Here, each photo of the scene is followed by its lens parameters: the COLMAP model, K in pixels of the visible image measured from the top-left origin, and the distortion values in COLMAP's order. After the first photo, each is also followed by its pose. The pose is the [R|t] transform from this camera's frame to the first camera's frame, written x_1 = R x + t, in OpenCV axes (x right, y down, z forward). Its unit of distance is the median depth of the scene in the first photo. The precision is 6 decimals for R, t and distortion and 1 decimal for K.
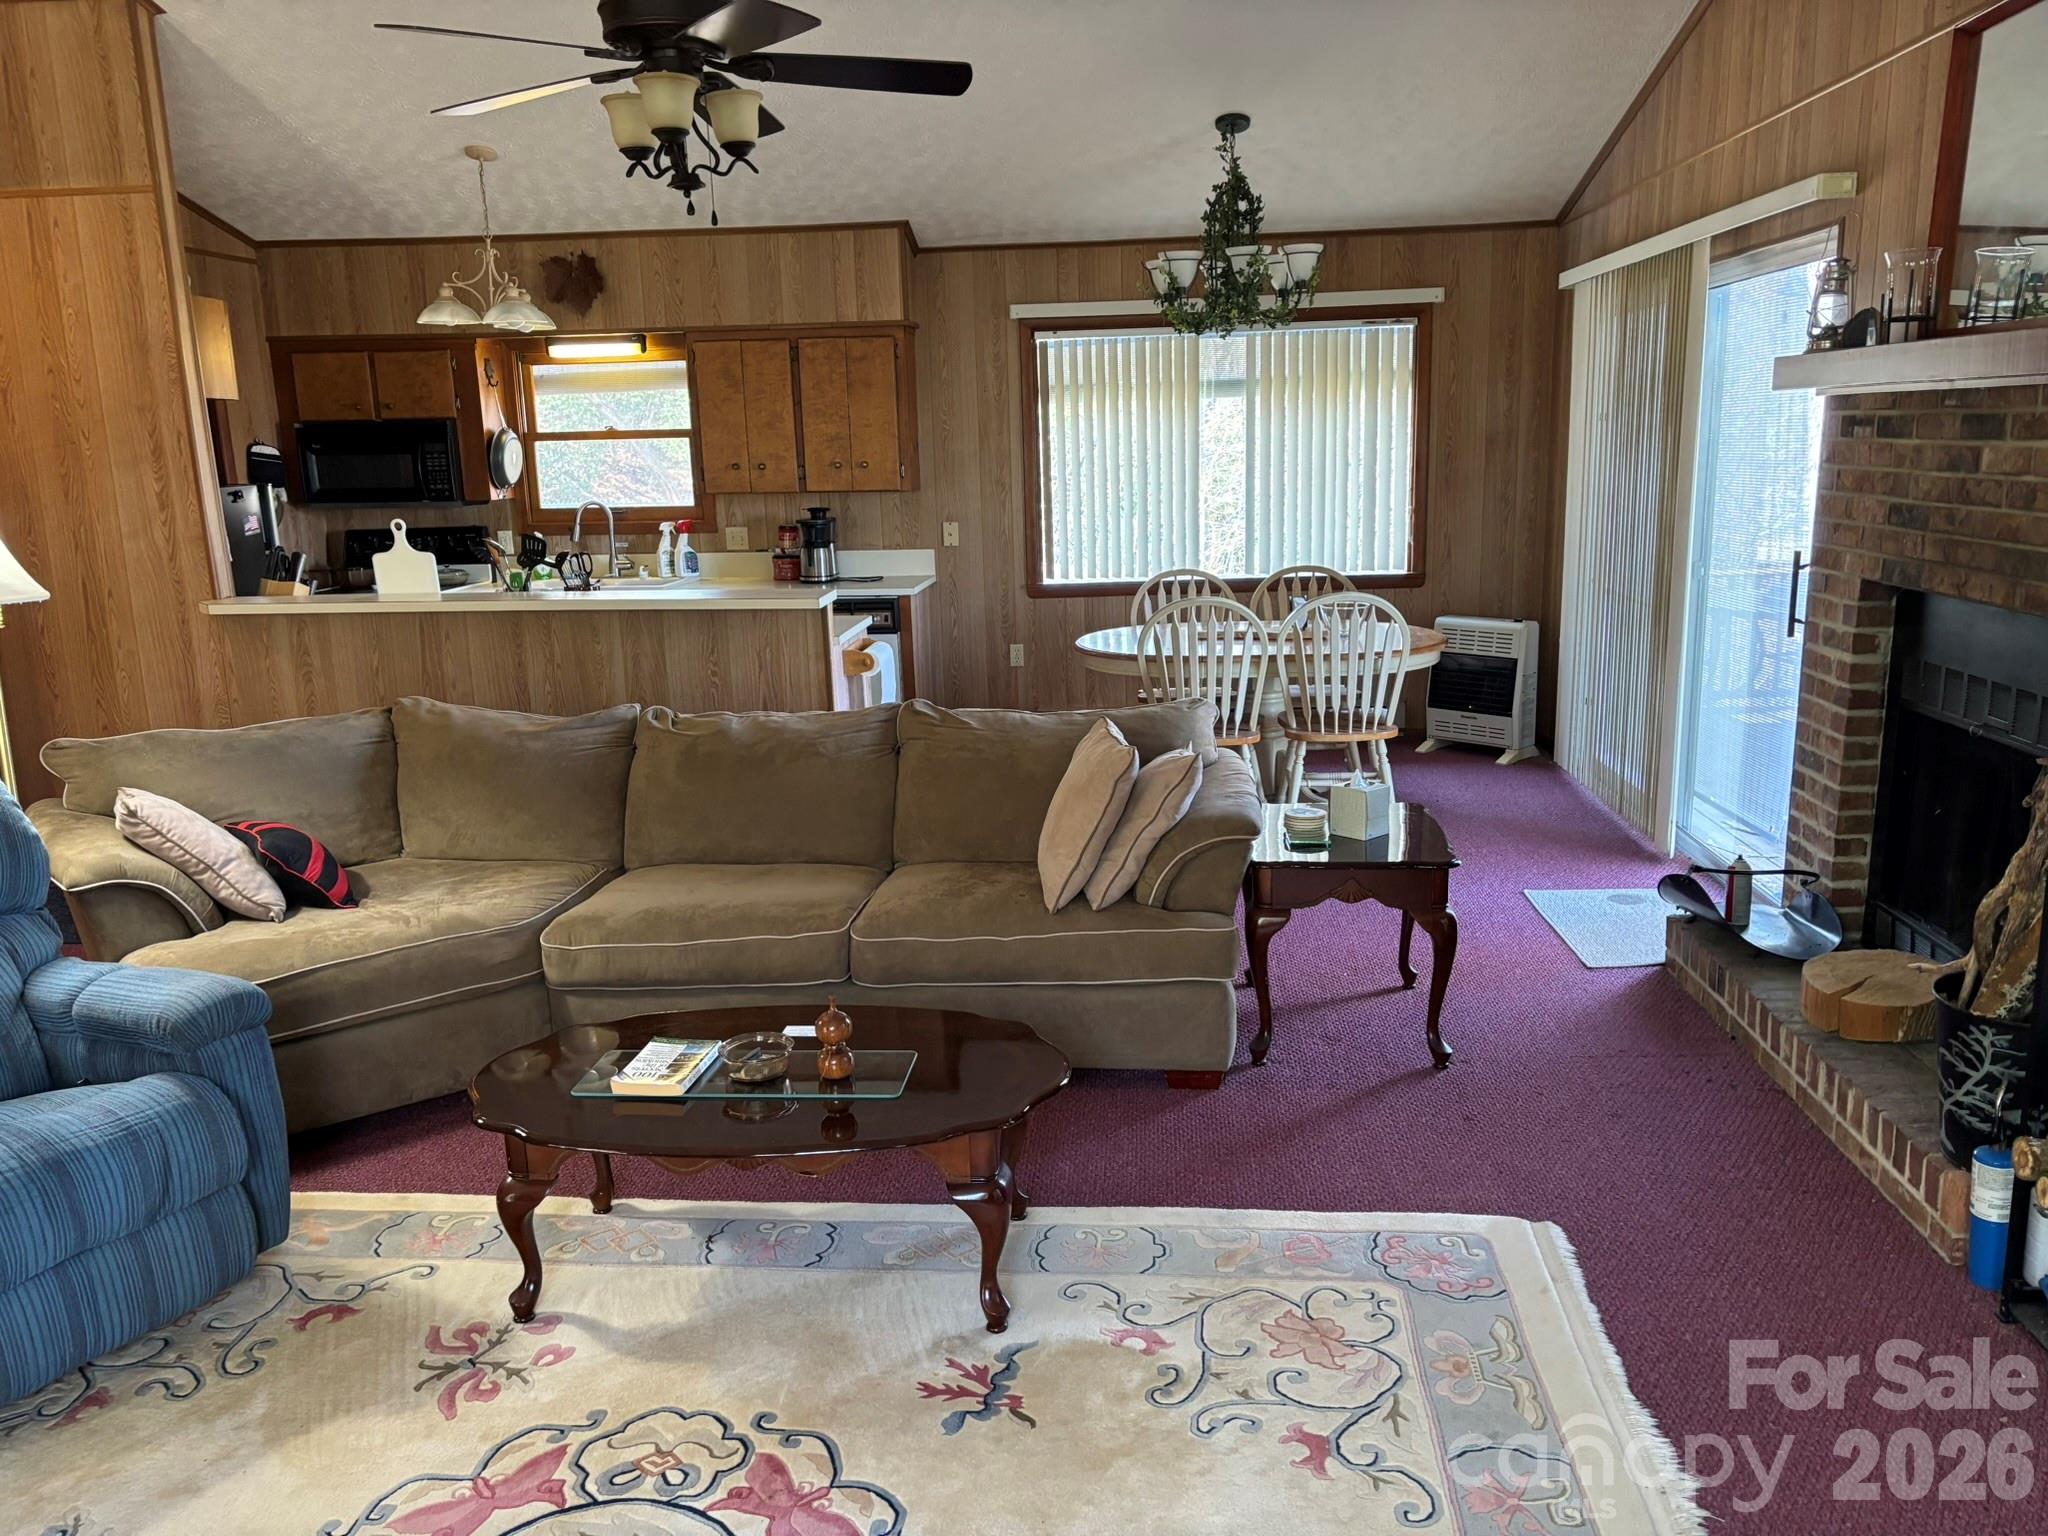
lens RADIAL K [[1539.0, 0, 1027.3], [0, 1539.0, 781.7], [0, 0, 1]] dist [0.057412, -0.064567]
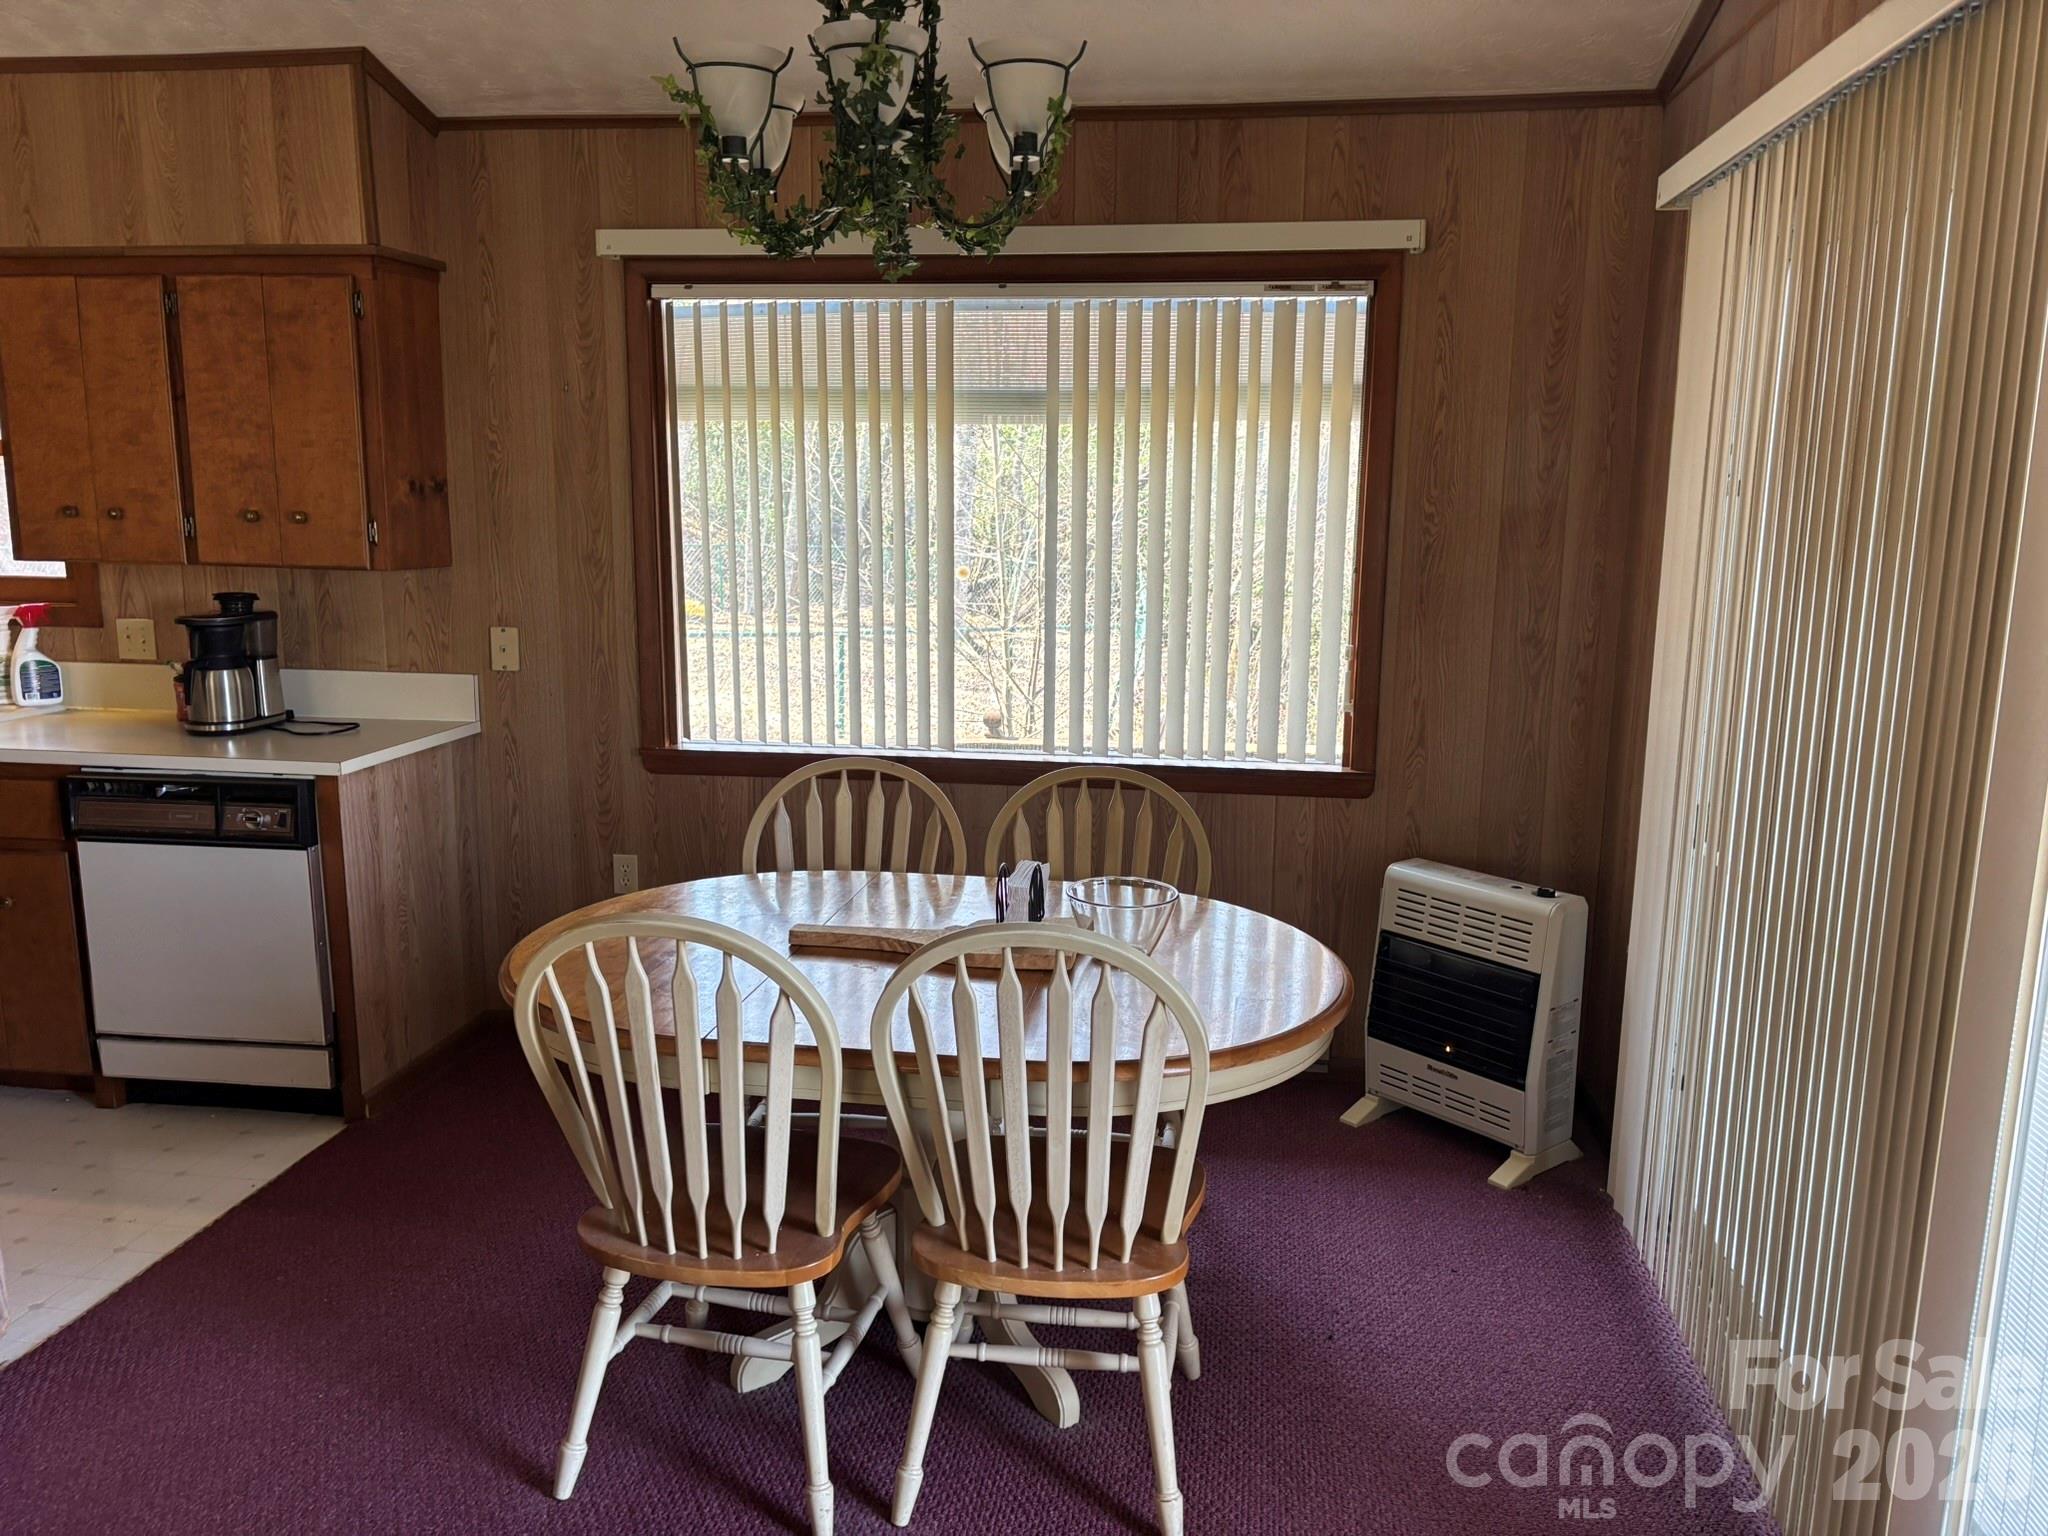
lens RADIAL K [[1539.0, 0, 1030.3], [0, 1539.0, 779.3], [0, 0, 1]] dist [0.057412, -0.064567]
pose [[0.997457, 0.050774, -0.050024, 0.176432], [-0.051995, 0.998373, -0.023427, -0.120314], [0.048753, 0.025968, 0.998473, 0.499681]]
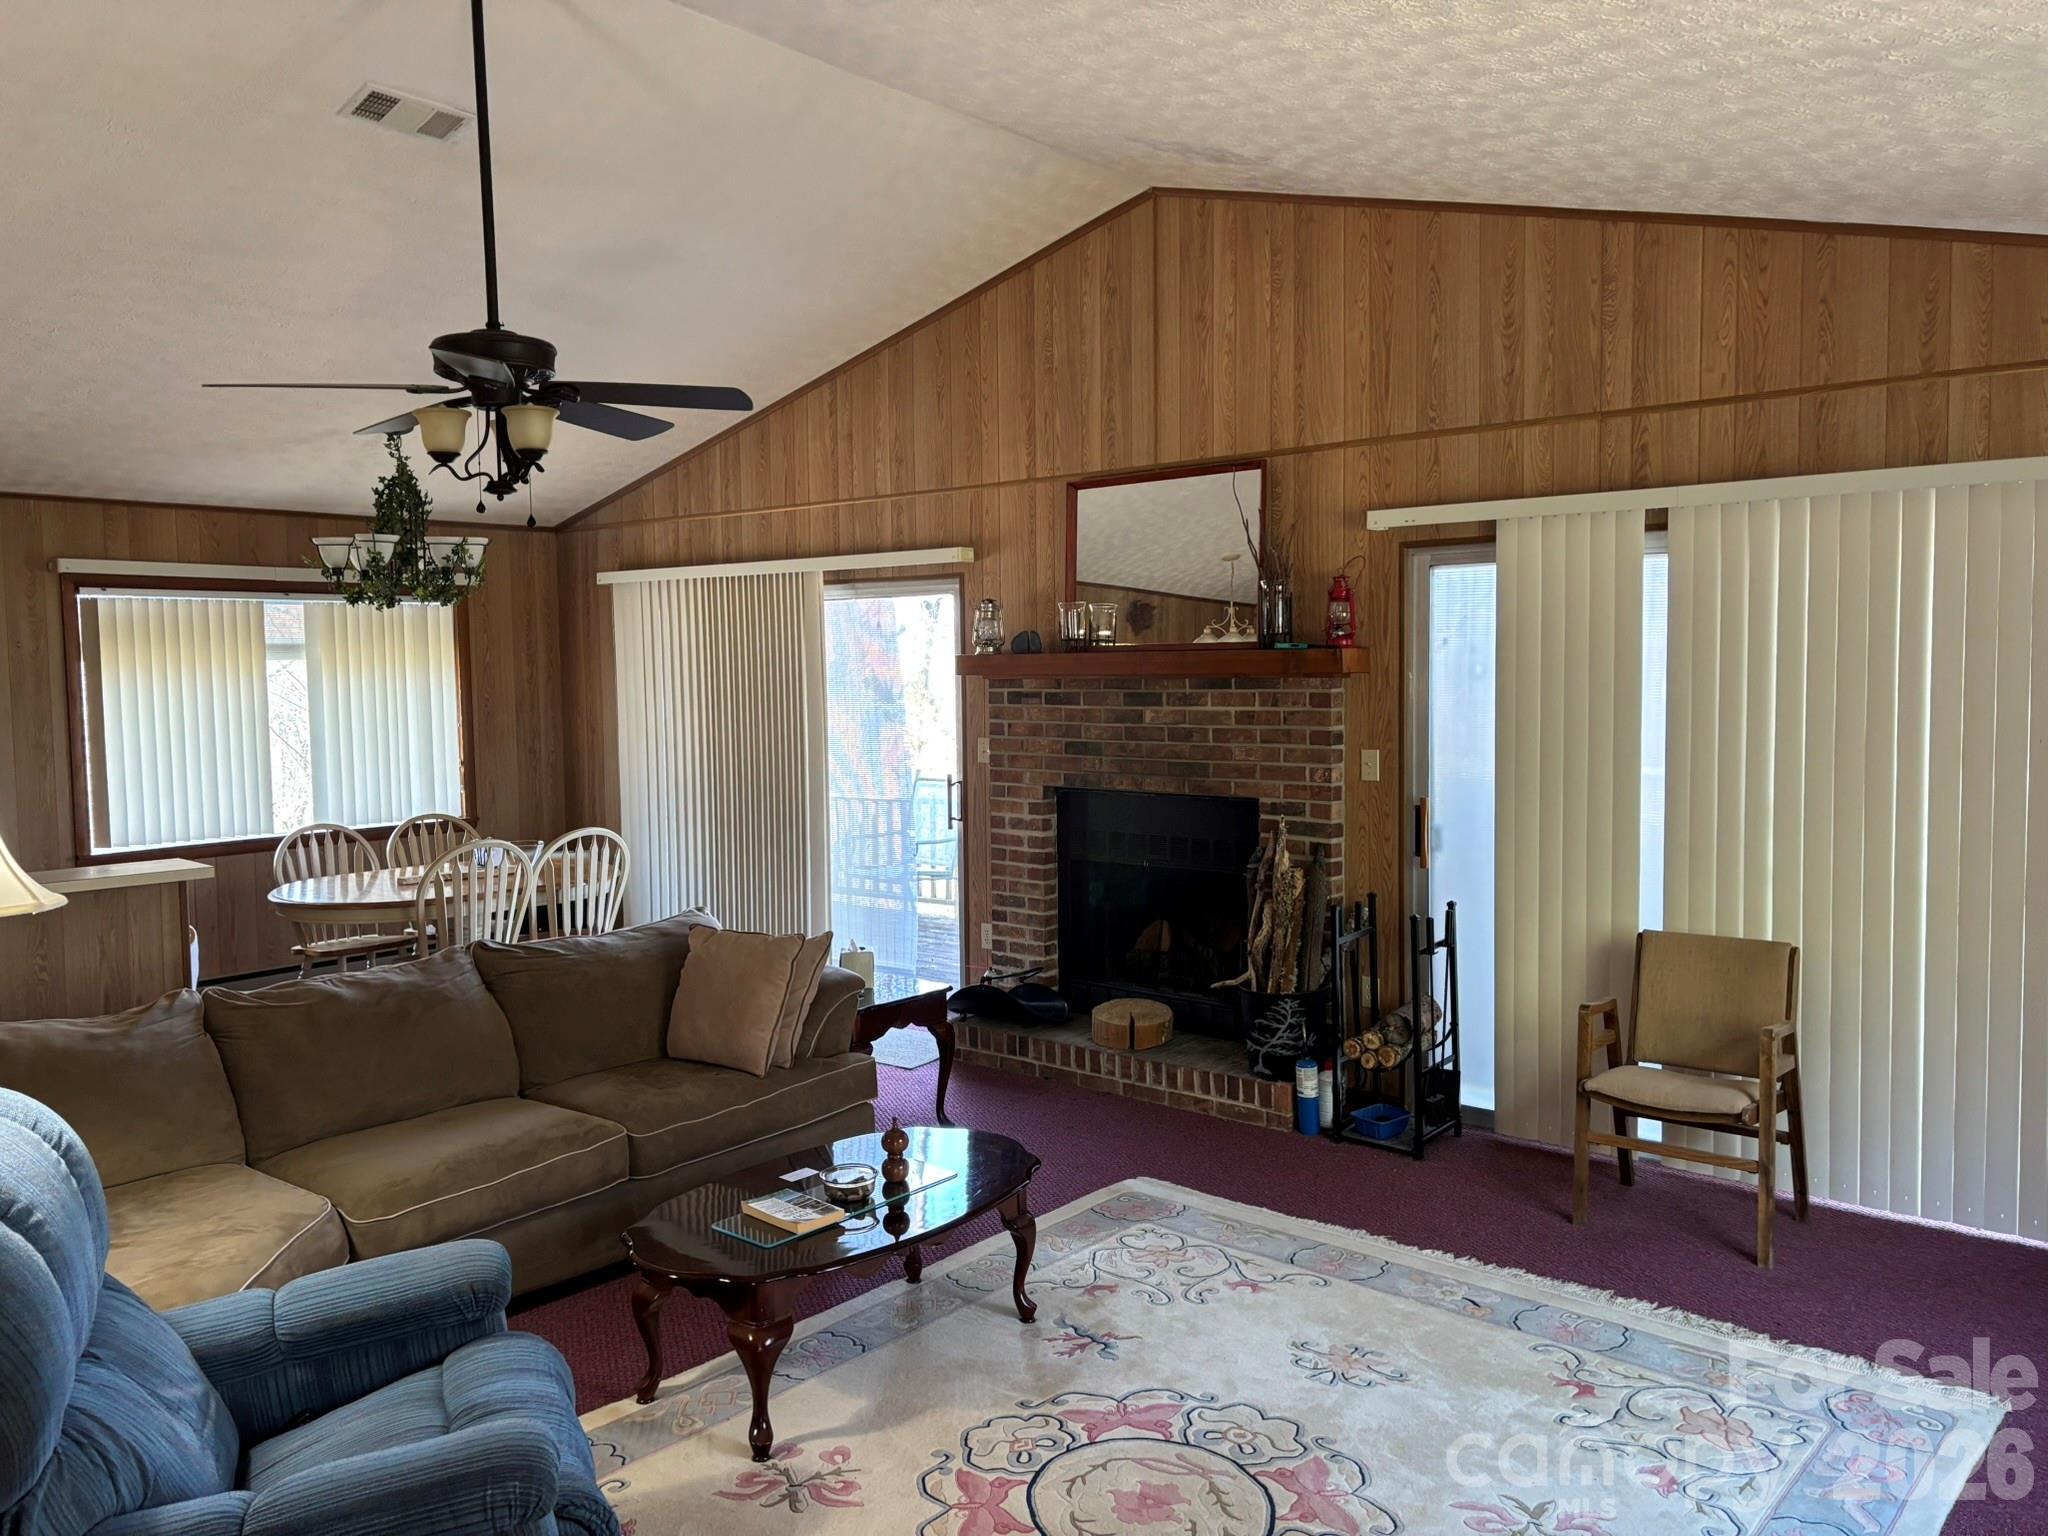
lens RADIAL K [[1539.0, 0, 1017.4], [0, 1539.0, 762.0], [0, 0, 1]] dist [0.057412, -0.064567]
pose [[0.583060, -0.032532, 0.811777, -0.446750], [0.173126, 0.981223, -0.085026, -0.011421], [-0.793768, 0.190115, 0.577744, 0.035467]]
